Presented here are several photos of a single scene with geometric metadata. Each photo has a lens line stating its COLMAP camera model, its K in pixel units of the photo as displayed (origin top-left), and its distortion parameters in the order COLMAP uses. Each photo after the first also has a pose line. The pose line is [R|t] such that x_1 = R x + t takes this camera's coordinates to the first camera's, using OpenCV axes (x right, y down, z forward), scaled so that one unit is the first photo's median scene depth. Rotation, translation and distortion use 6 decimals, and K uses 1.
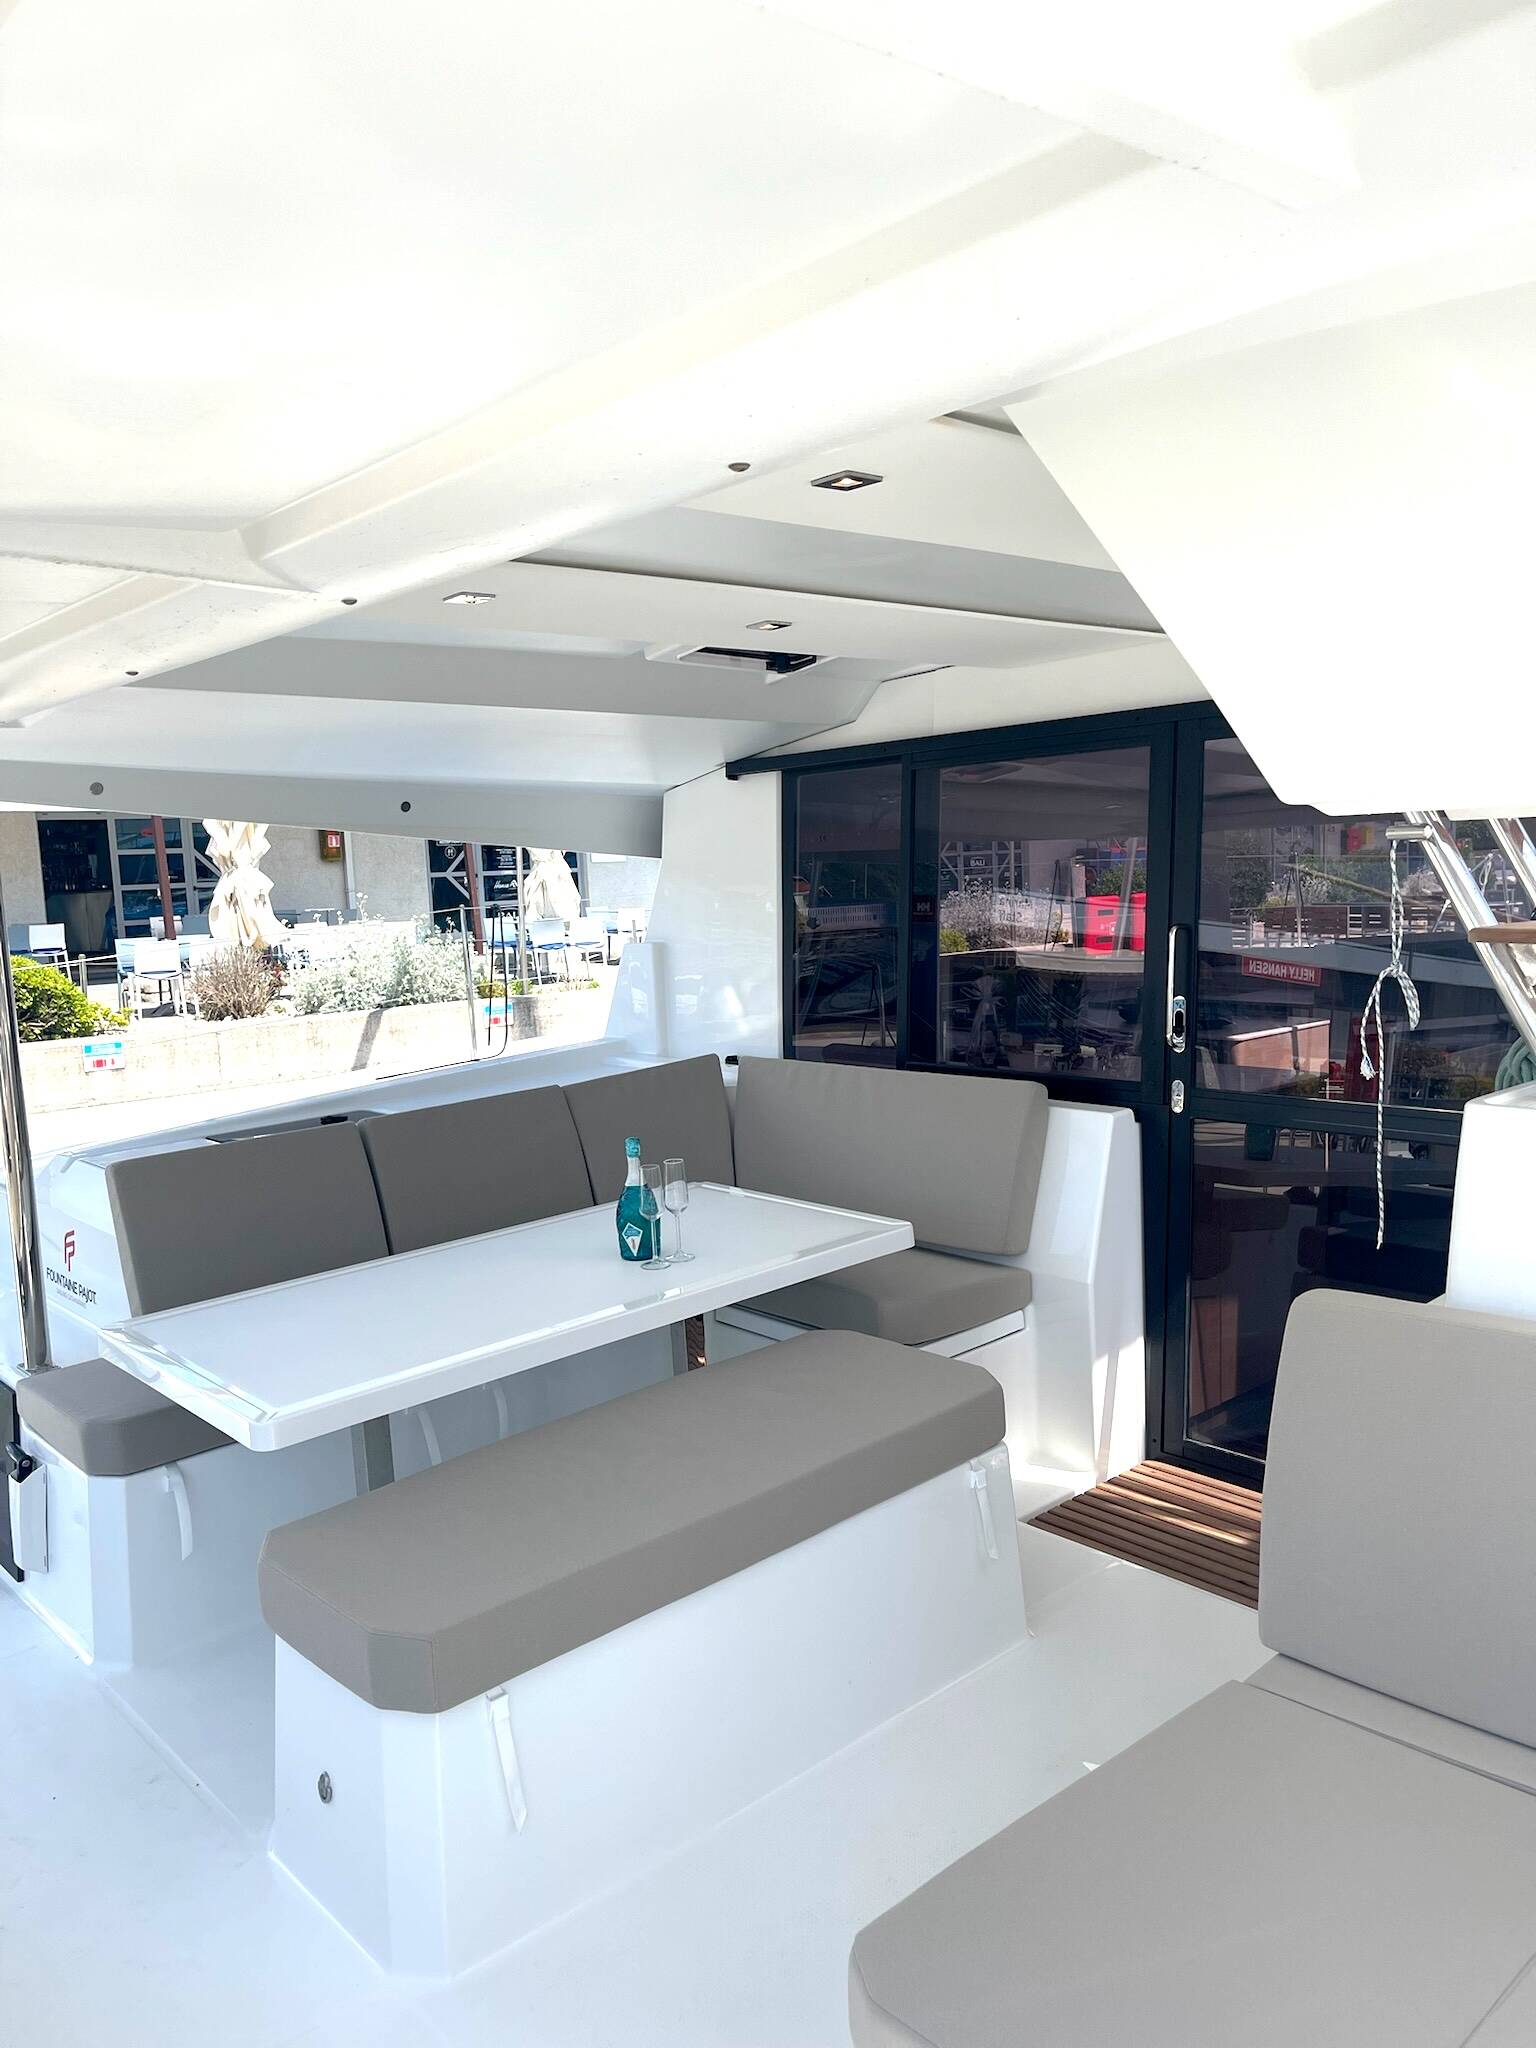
lens RADIAL K [[1490.2, 0, 768.0], [0, 1490.2, 1024.0], [0, 0, 1]] dist [0.000495, 0.000114]
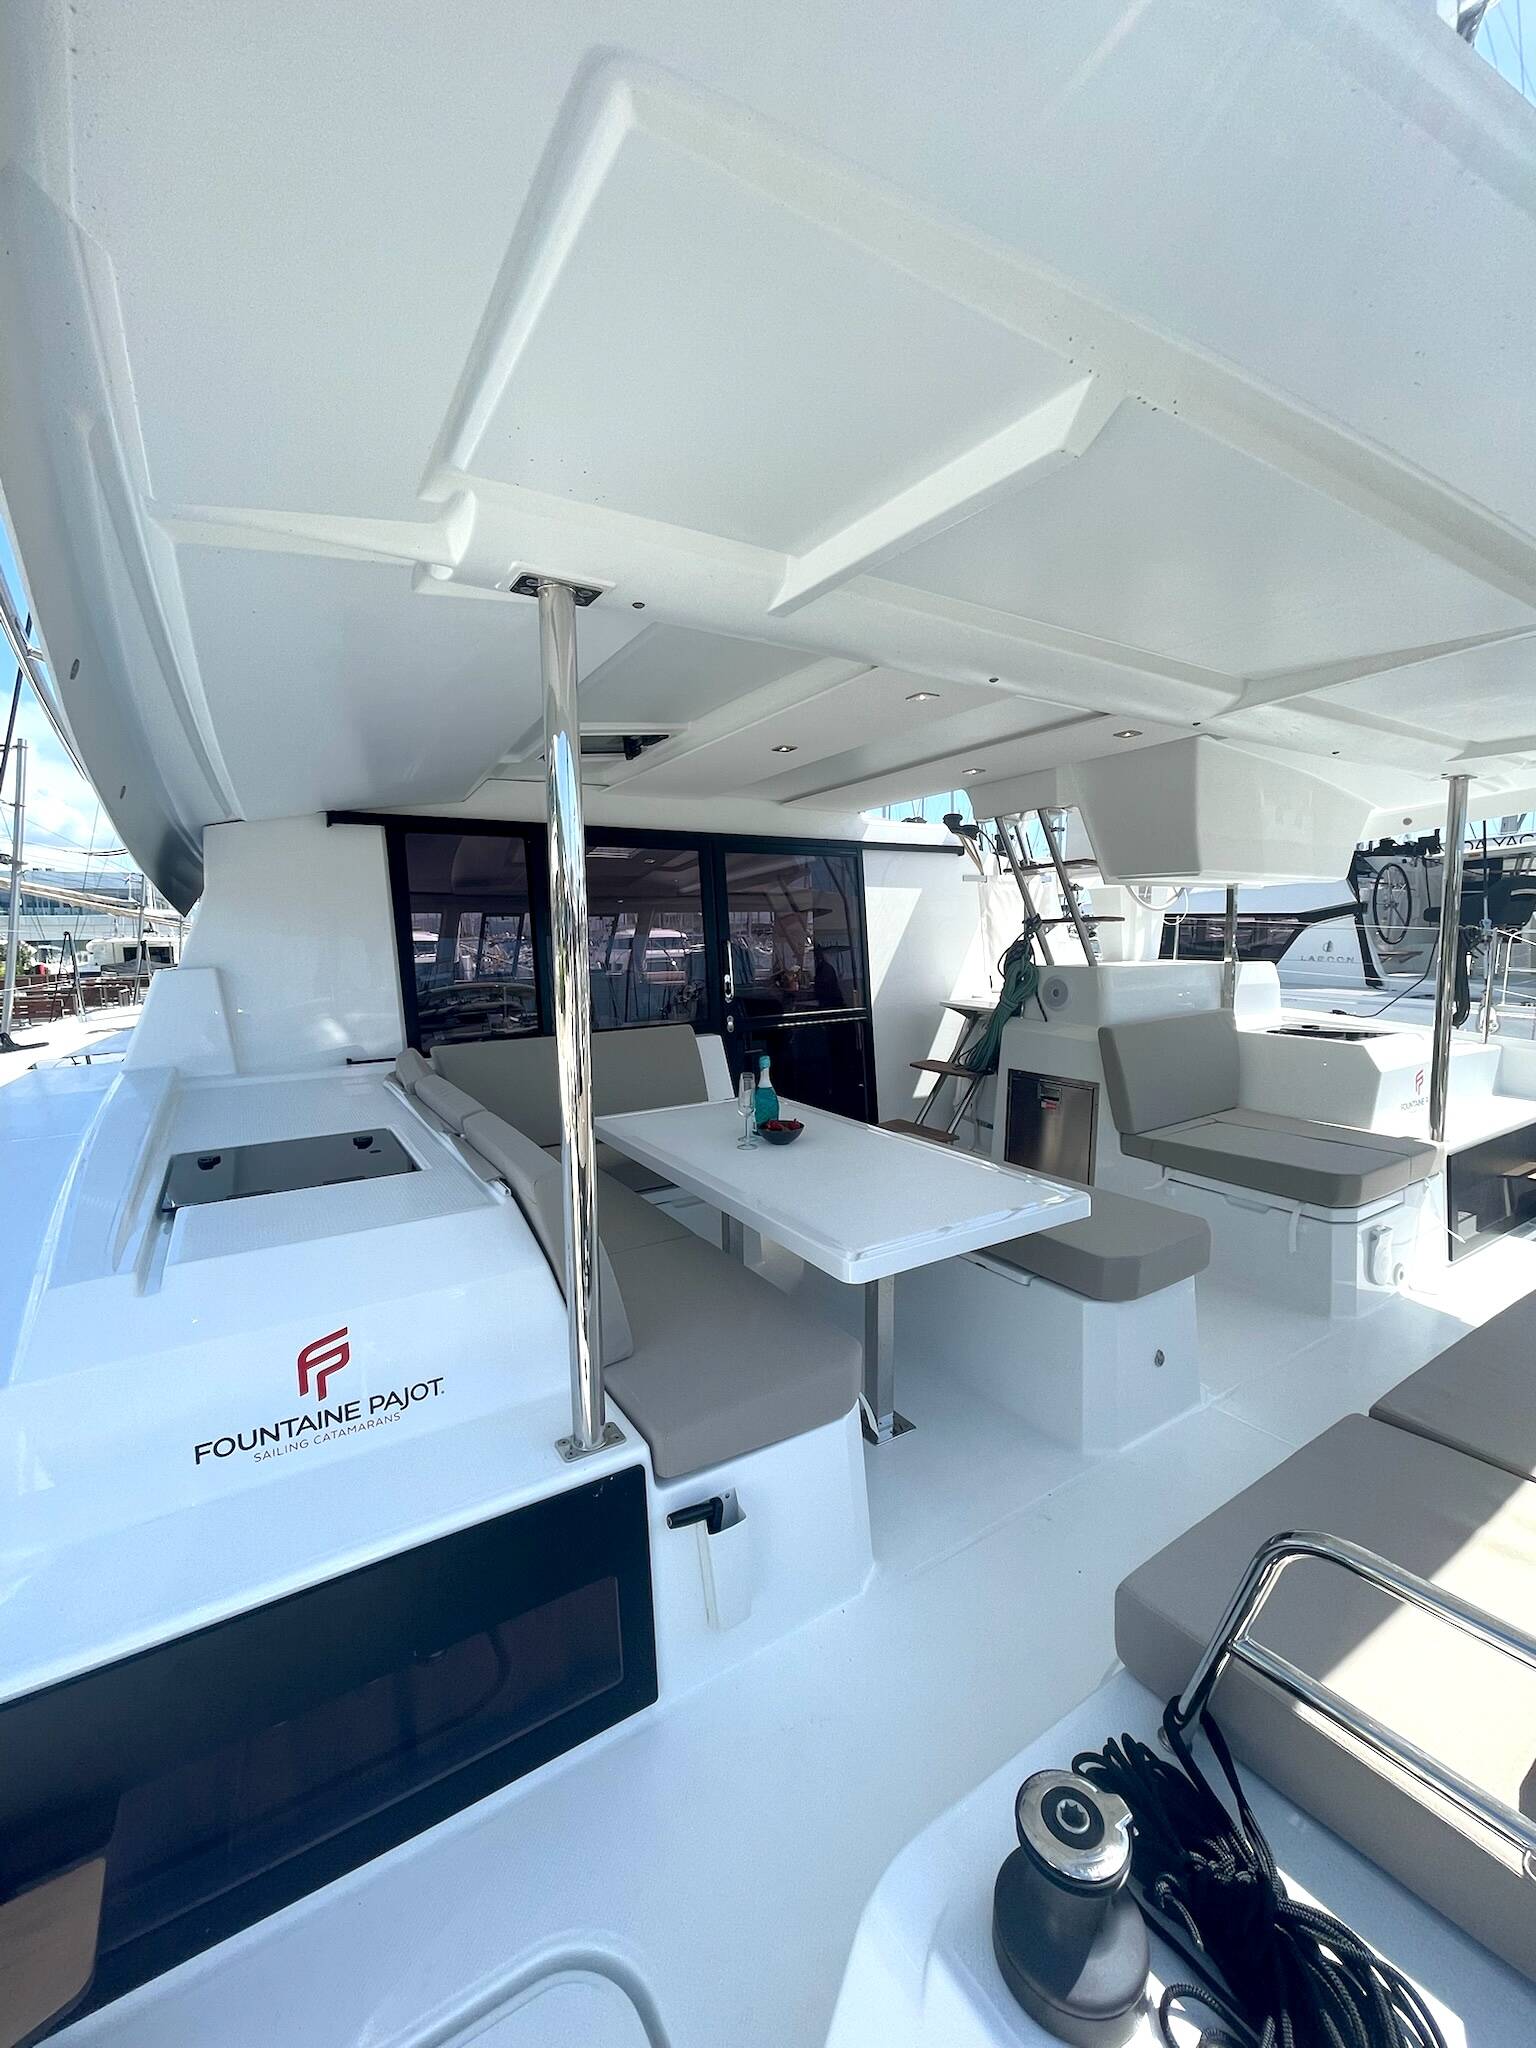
lens RADIAL K [[821.0, 0, 768.0], [0, 821.0, 1024.0], [0, 0, 1]] dist [-0.002290, -0.000411]
pose [[0.177315, -0.071184, 0.981576, -0.708305], [0.096834, 0.993803, 0.054578, -0.008688], [-0.979379, 0.085372, 0.183109, 0.627121]]
